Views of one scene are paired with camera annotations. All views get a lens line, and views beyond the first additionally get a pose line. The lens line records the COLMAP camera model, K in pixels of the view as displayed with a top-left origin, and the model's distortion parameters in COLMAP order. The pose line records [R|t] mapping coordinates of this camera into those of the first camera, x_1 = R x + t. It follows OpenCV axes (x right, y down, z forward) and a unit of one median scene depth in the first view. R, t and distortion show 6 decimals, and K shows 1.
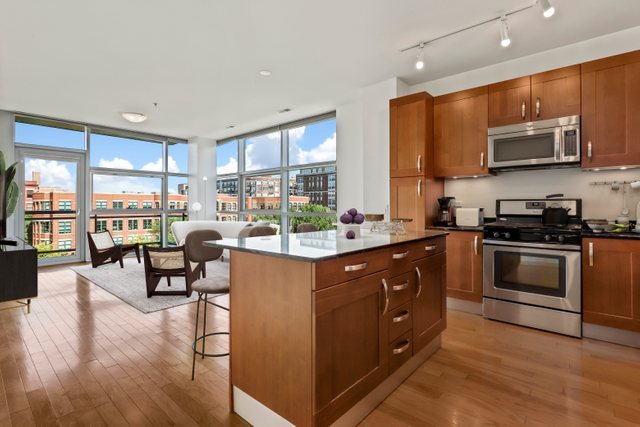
lens RADIAL K [[312.6, 0, 321.2], [0, 312.6, 205.9], [0, 0, 1]] dist [0.001117, 0.000114]
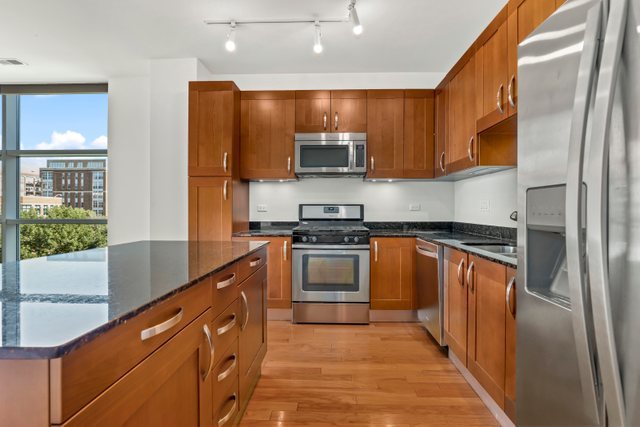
lens RADIAL K [[292.3, 0, 322.5], [0, 292.3, 209.6], [0, 0, 1]] dist [-0.008688, 0.000163]
pose [[0.770301, 0.000649, 0.637680, 0.000906], [-0.001430, 0.999999, 0.000710, -0.003411], [-0.637679, -0.001458, 0.770301, 0.214322]]
